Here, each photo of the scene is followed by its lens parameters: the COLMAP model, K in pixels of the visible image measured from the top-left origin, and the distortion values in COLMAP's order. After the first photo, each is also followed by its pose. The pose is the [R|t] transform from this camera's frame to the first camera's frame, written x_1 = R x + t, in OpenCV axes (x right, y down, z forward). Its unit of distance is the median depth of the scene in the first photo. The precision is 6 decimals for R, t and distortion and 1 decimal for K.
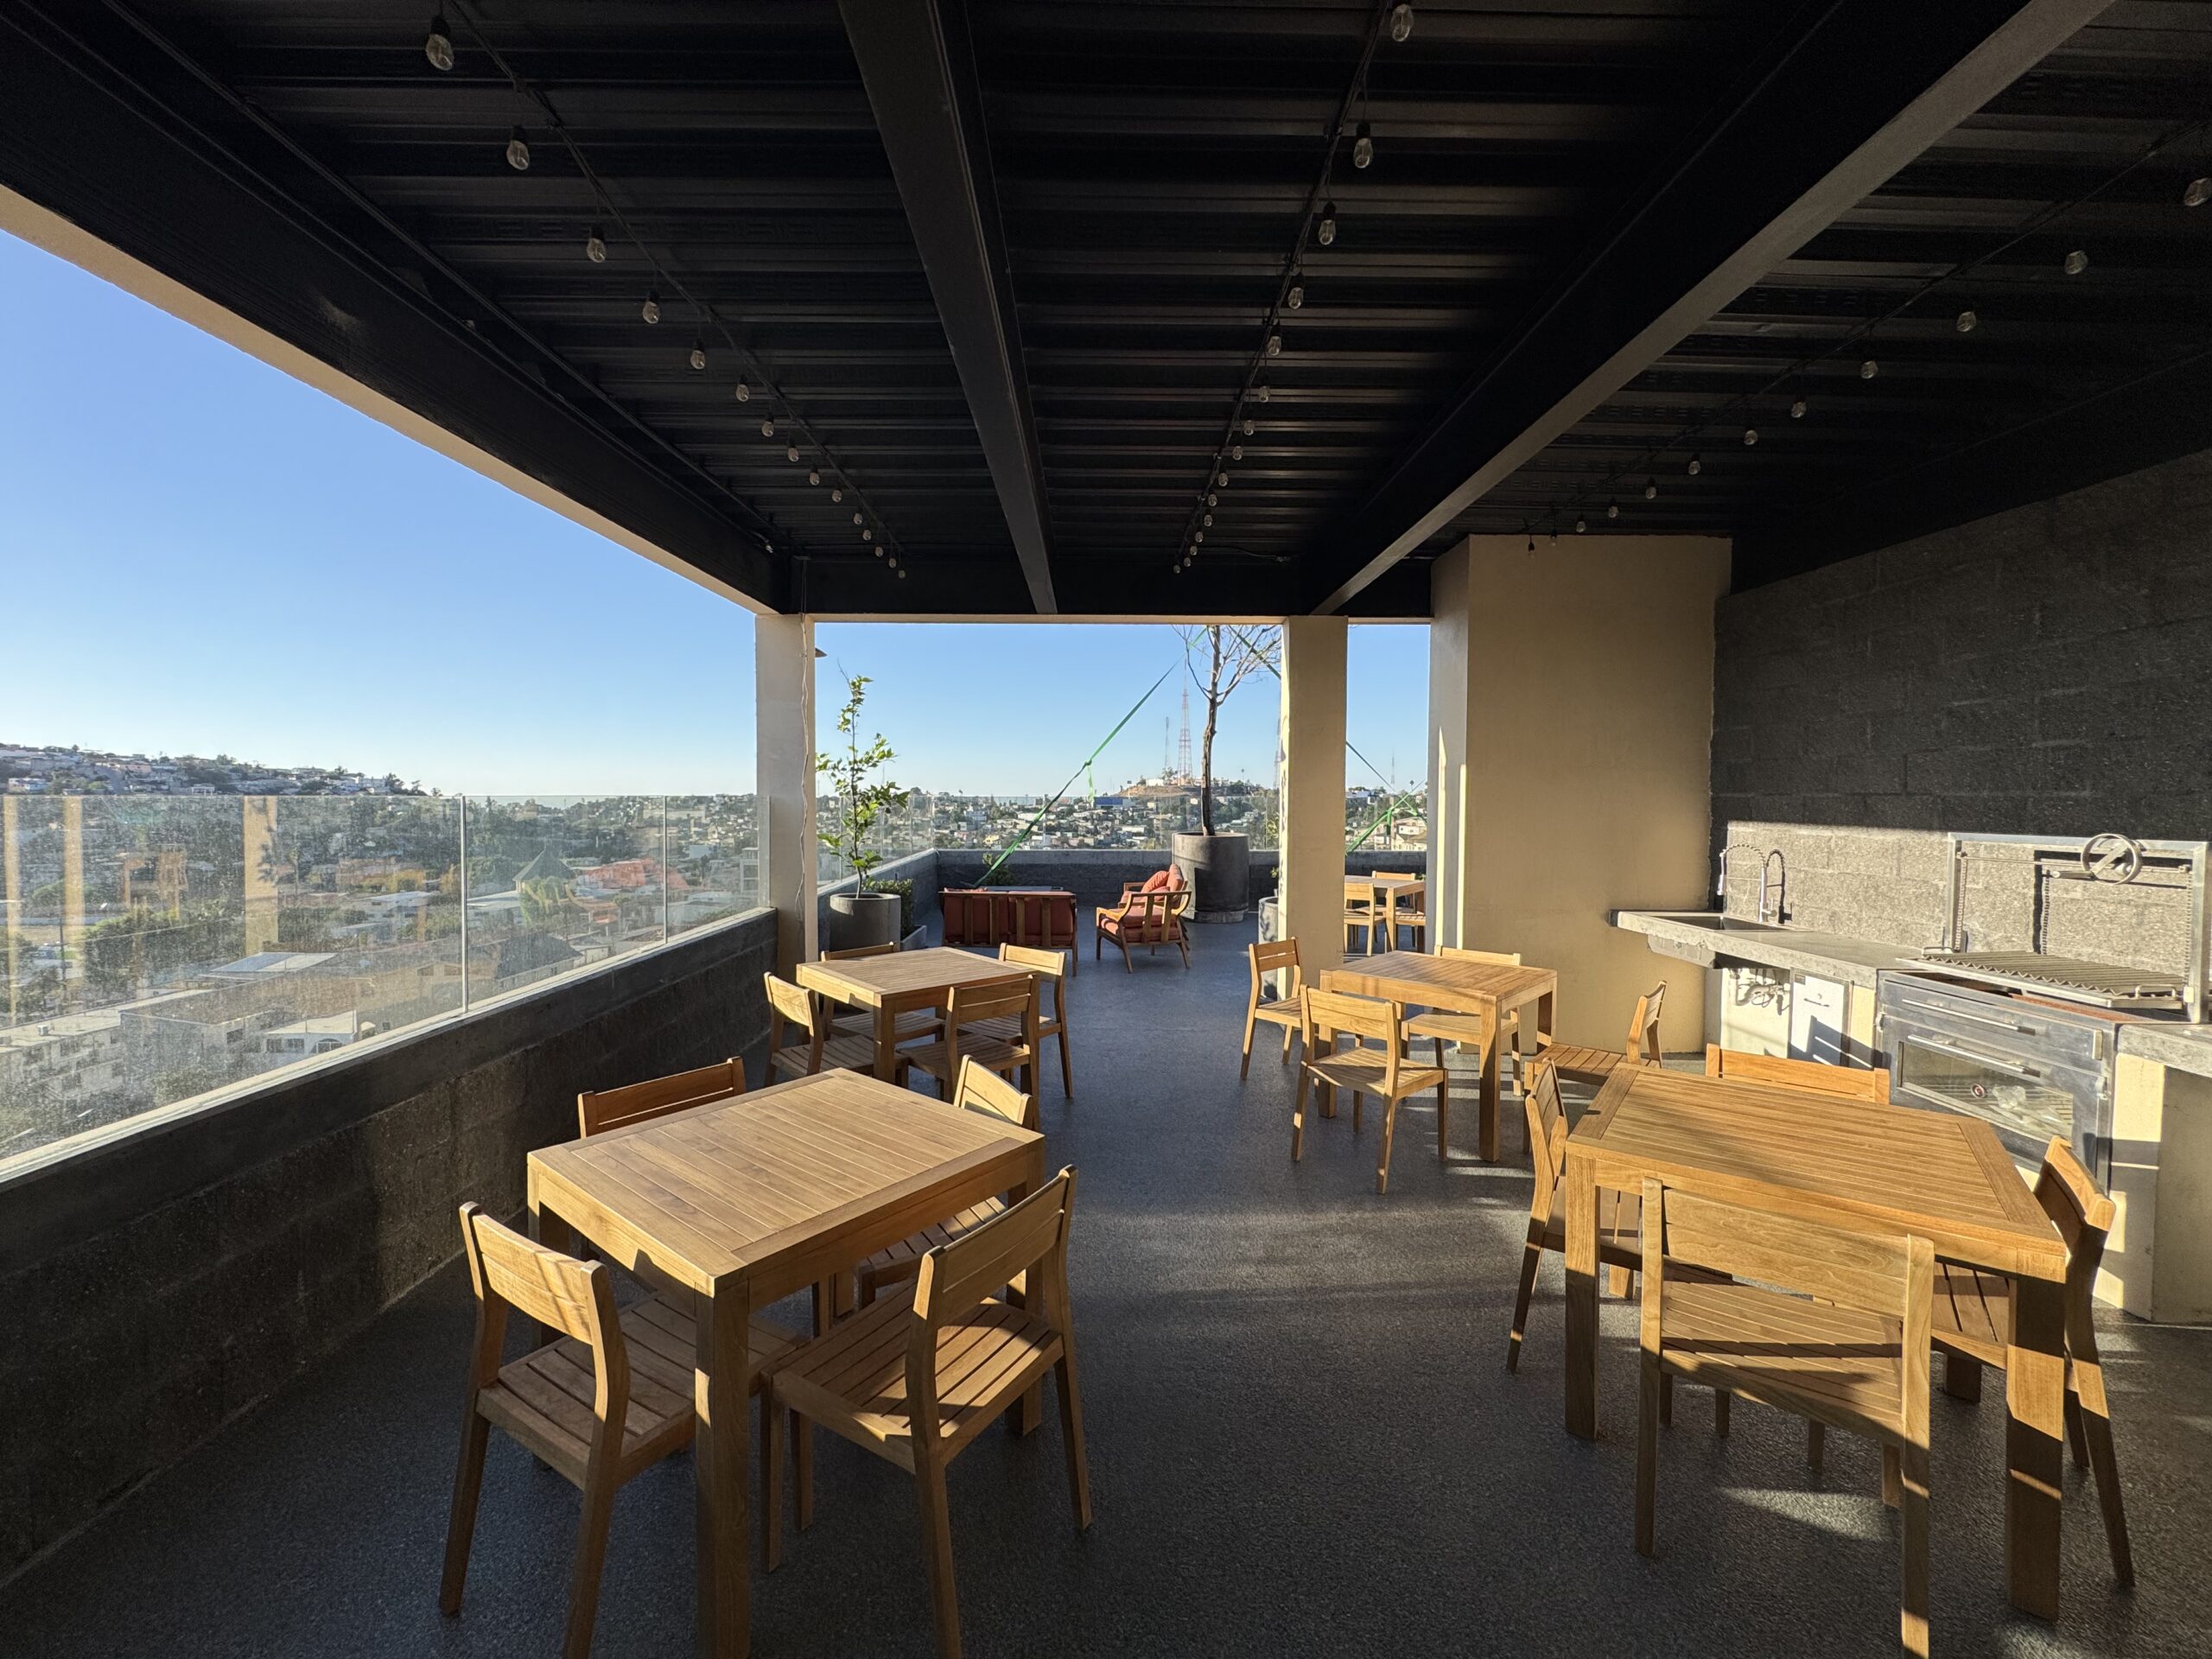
lens RADIAL K [[882.9, 0, 1106.0], [0, 882.9, 829.5], [0, 0, 1]] dist [-0.000448, 0.000087]
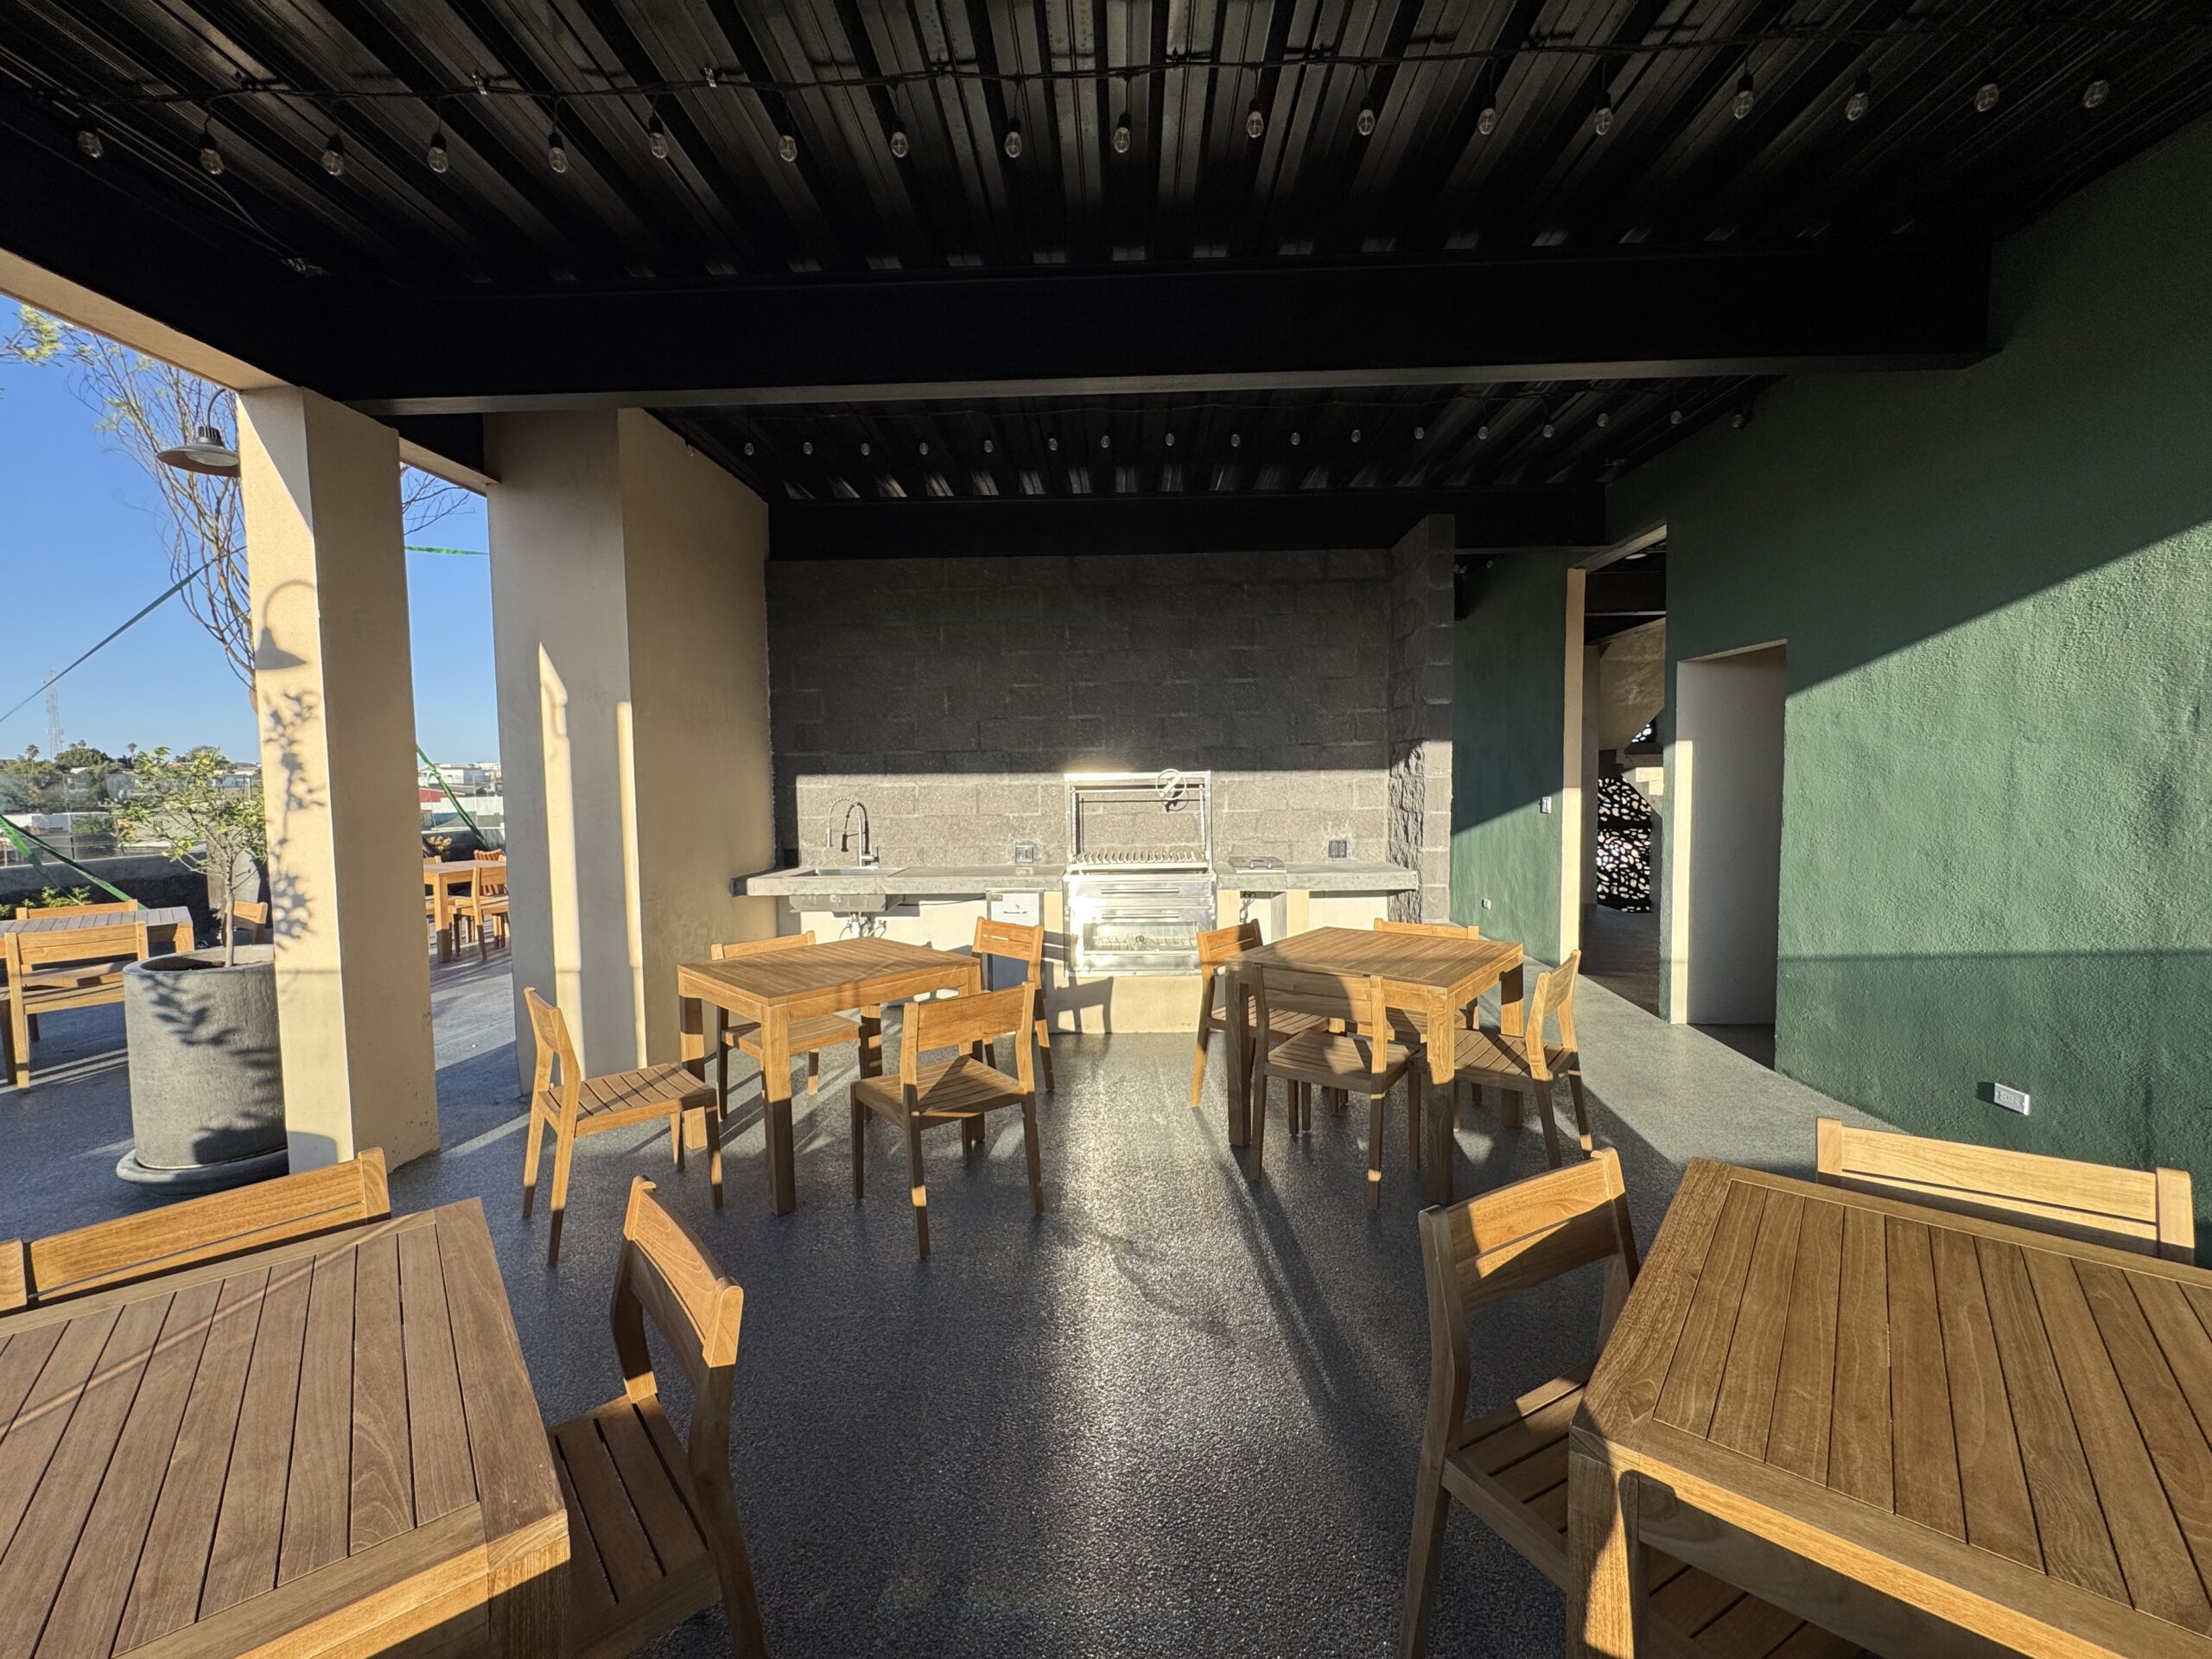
lens RADIAL K [[882.9, 0, 1106.0], [0, 882.9, 829.5], [0, 0, 1]] dist [-0.000448, 0.000087]
pose [[0.044873, -0.064992, 0.996876, -0.444426], [0.052839, 0.996639, 0.062598, 0.005330], [-0.997594, 0.049865, 0.048156, 0.801560]]
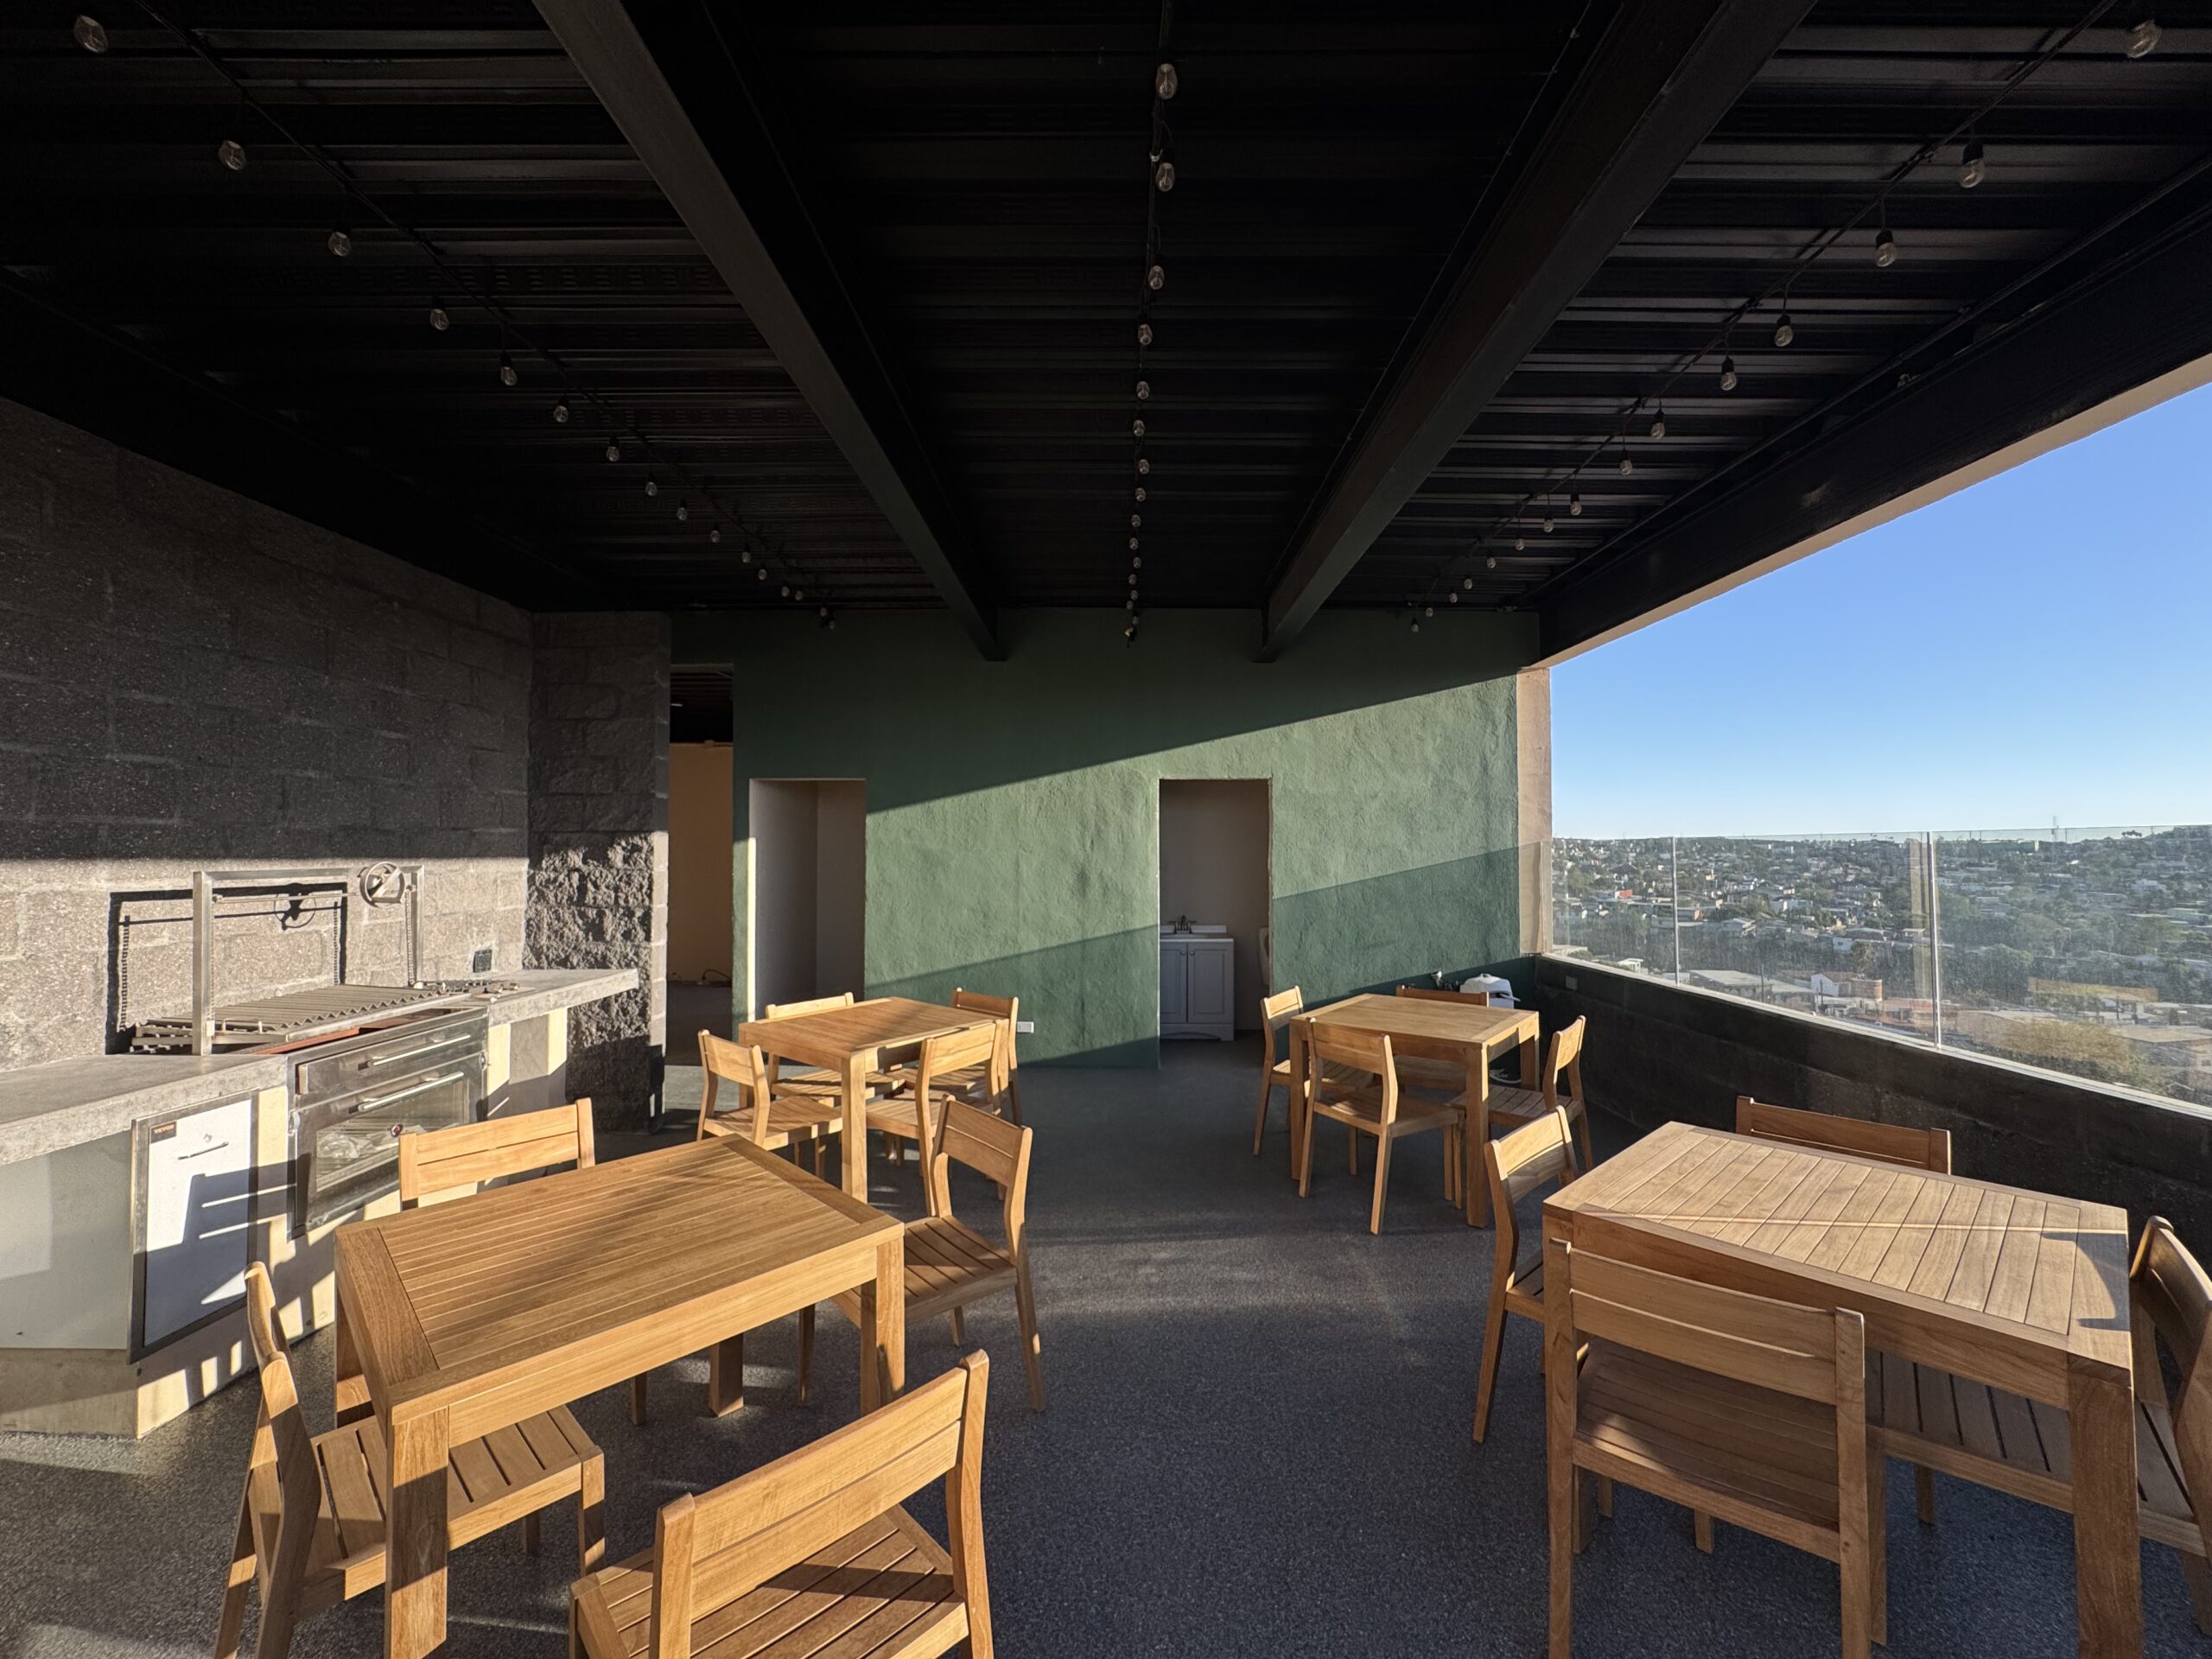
lens RADIAL K [[882.9, 0, 1106.0], [0, 882.9, 829.5], [0, 0, 1]] dist [-0.000448, 0.000087]
pose [[-0.999756, -0.004205, 0.021696, 0.151523], [-0.003885, 0.999883, 0.014773, -0.042828], [-0.021756, 0.014686, -0.999655, 1.605069]]
